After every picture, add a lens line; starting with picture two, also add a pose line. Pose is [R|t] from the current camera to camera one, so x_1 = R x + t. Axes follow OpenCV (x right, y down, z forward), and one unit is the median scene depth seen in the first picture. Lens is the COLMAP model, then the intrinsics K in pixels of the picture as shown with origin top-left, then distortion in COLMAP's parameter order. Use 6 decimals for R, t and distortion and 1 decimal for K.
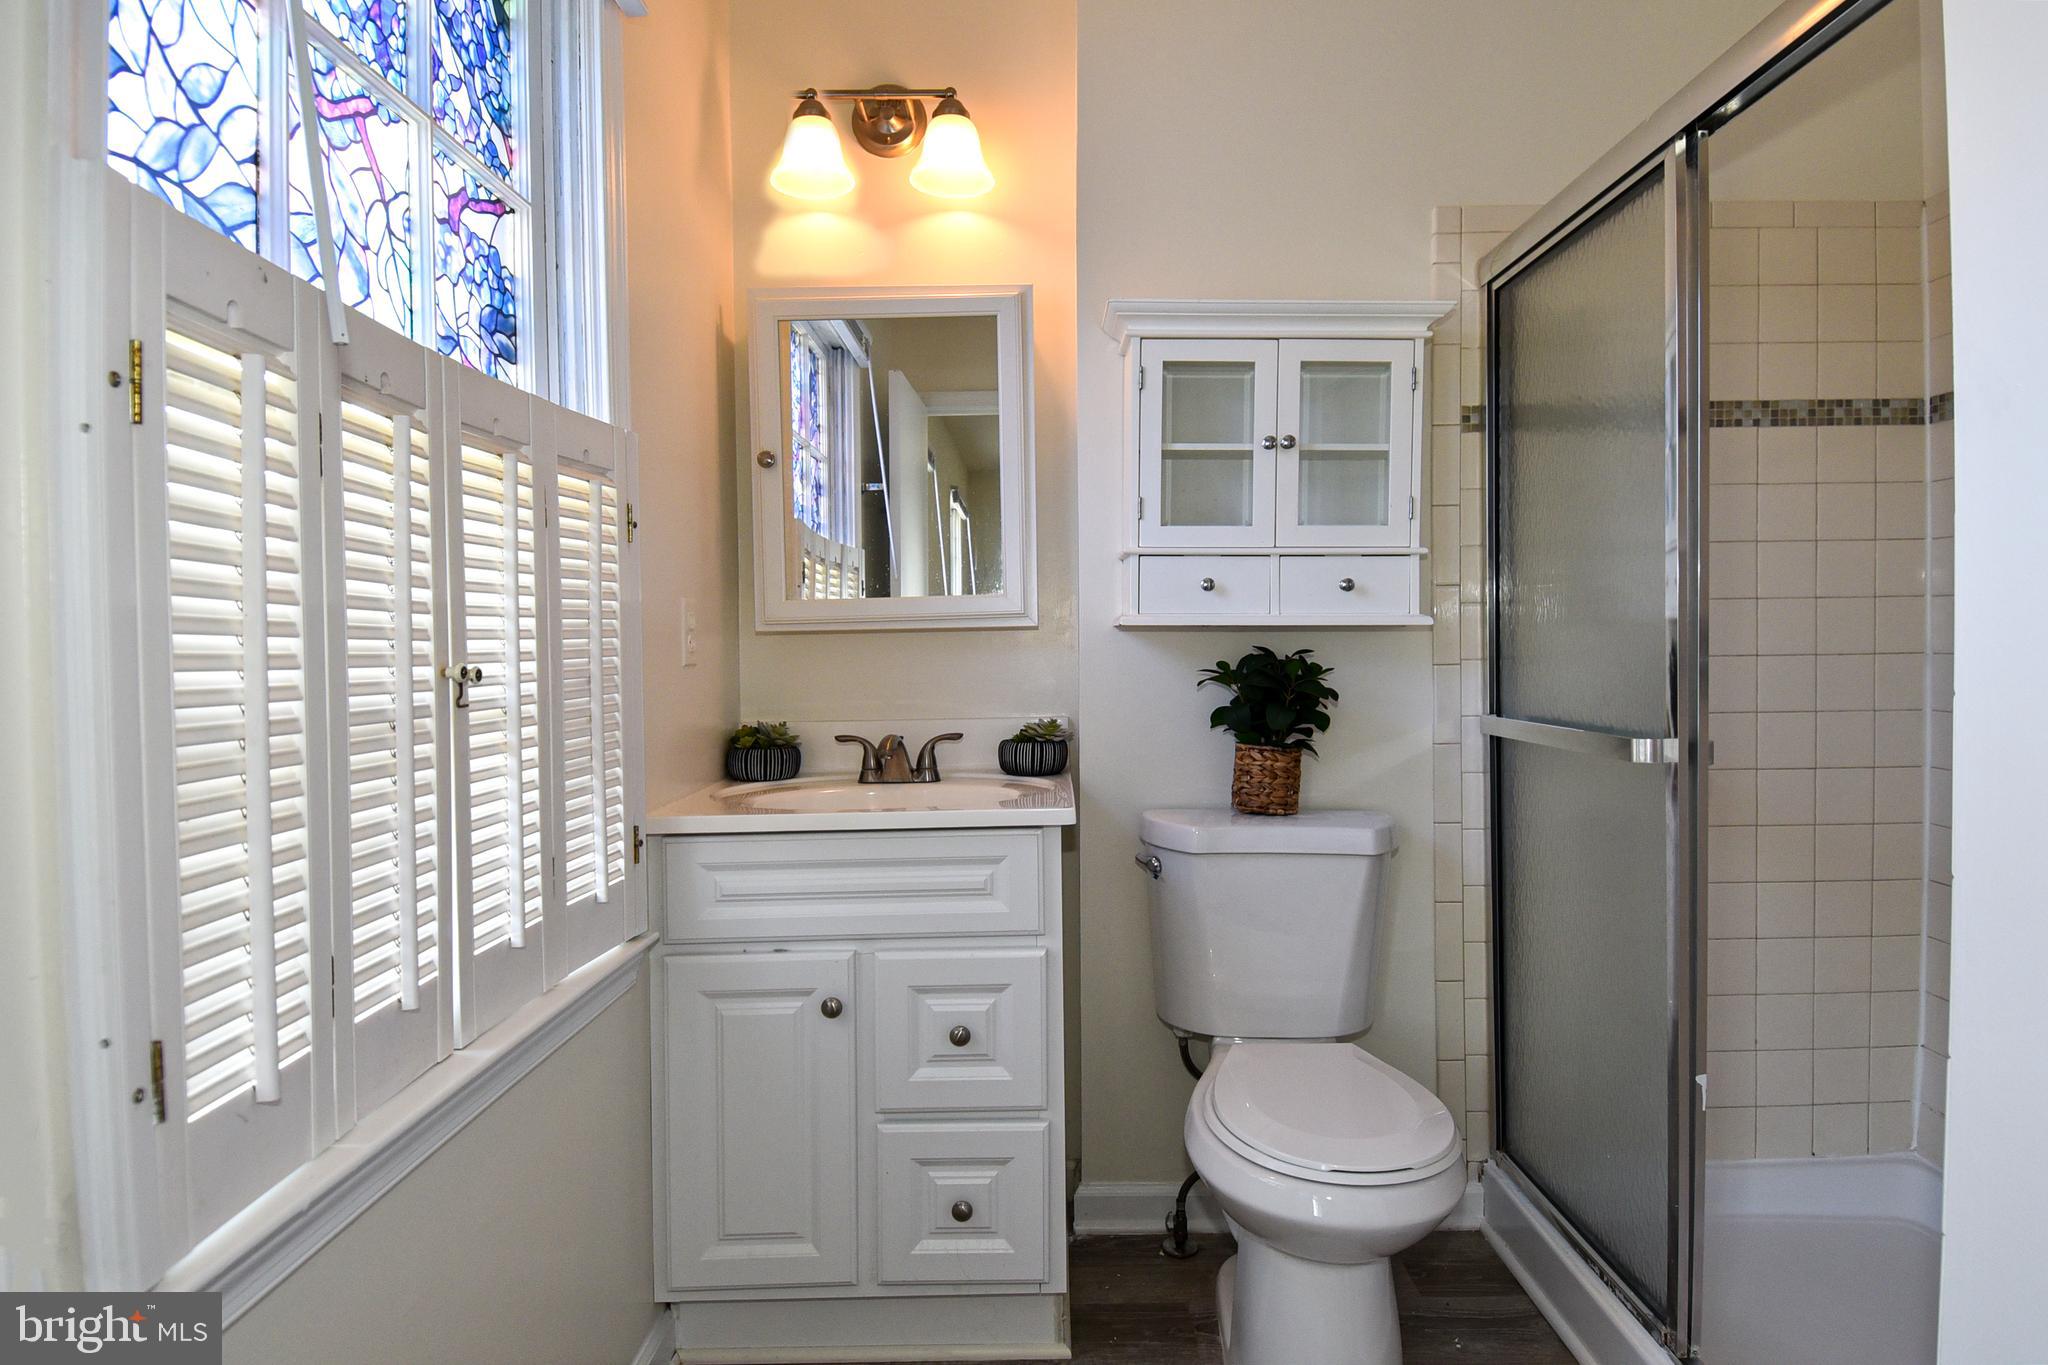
lens RADIAL K [[1076.8, 0, 1055.5], [0, 1076.8, 661.7], [0, 0, 1]] dist [0.049661, -0.052987]
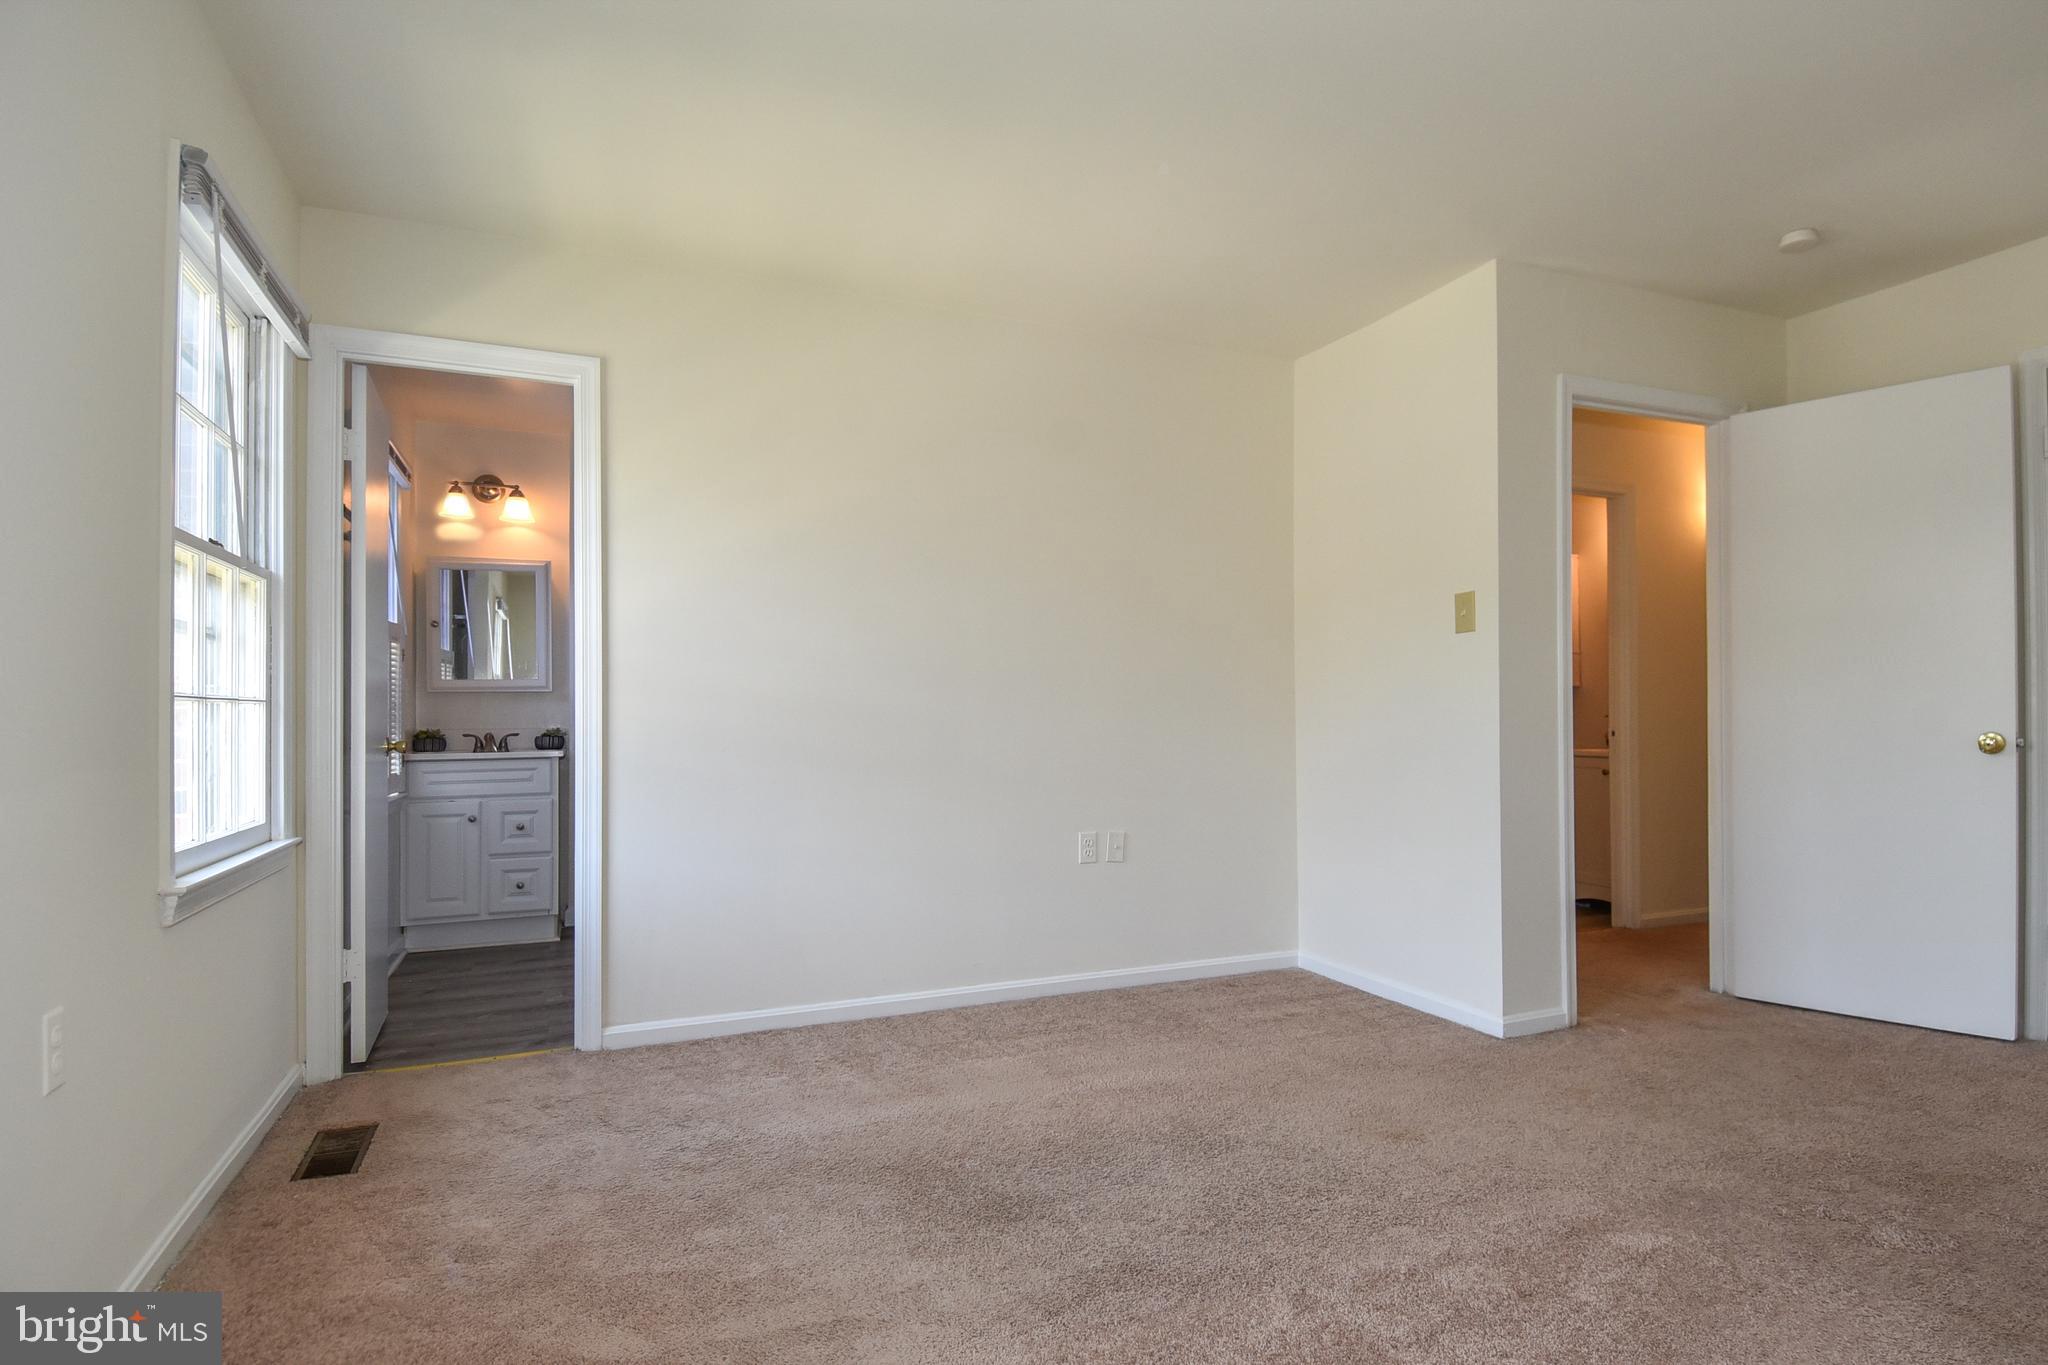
lens RADIAL K [[1076.9, 0, 1032.7], [0, 1076.9, 707.8], [0, 0, 1]] dist [-0.000241, -0.000073]
pose [[0.926748, 0.006812, 0.375621, 0.084358], [0.005176, 0.999509, -0.030899, 0.093862], [-0.375647, 0.030580, 0.926258, -1.856218]]
